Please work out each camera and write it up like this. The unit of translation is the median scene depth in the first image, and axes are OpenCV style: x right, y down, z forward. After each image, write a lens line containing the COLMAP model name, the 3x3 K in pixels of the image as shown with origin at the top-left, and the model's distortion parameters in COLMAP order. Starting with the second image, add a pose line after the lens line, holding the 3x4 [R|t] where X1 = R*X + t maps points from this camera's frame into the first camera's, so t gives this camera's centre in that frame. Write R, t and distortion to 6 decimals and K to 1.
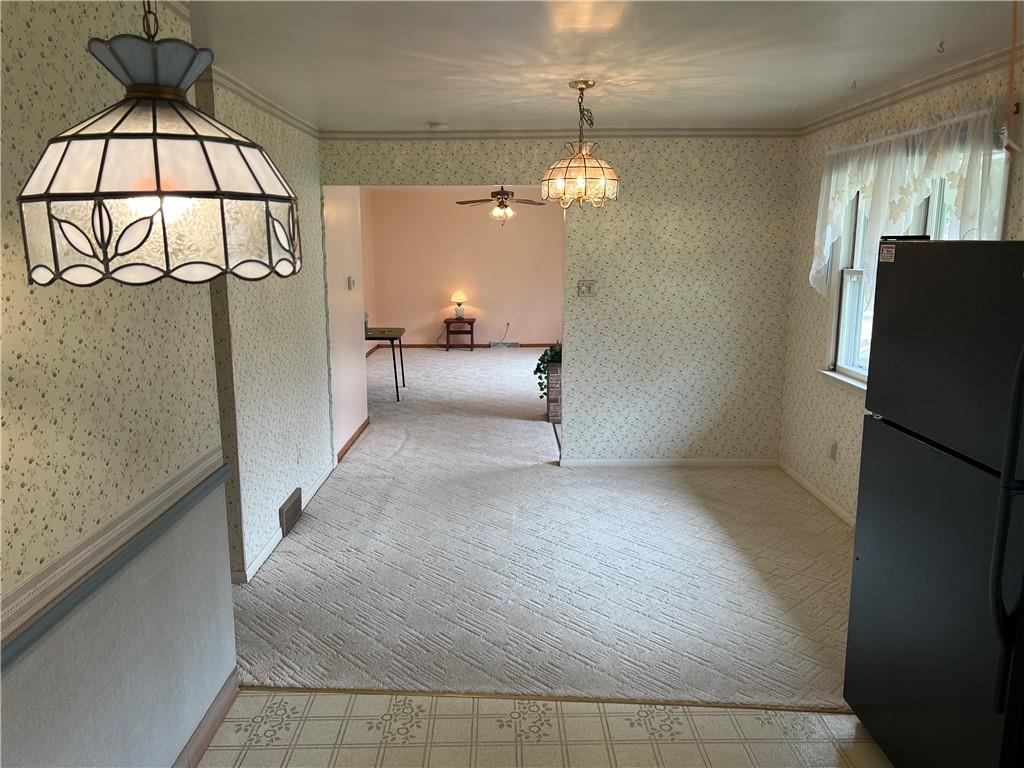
lens RADIAL K [[761.3, 0, 513.7], [0, 761.3, 389.2], [0, 0, 1]] dist [0.008966, 0.002127]
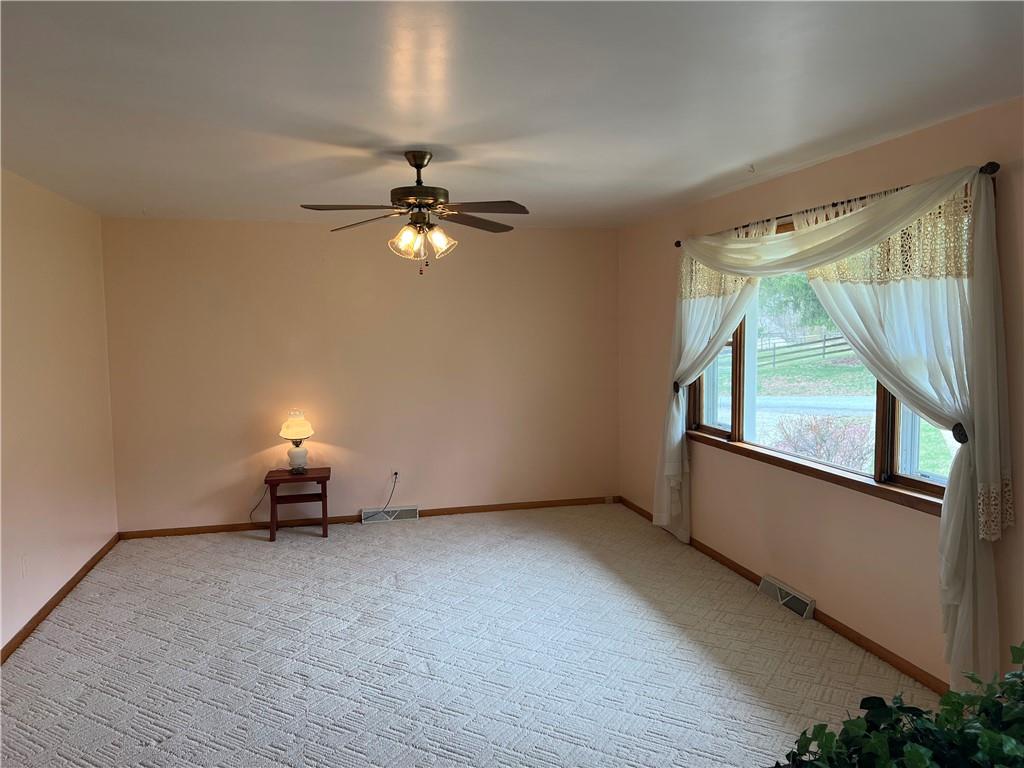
lens RADIAL K [[761.3, 0, 514.7], [0, 761.3, 376.6], [0, 0, 1]] dist [0.008966, 0.002127]
pose [[0.974580, -0.024472, 0.222698, -0.042781], [0.048396, 0.993543, -0.102612, -0.095798], [-0.218749, 0.110782, 0.969472, 0.486700]]
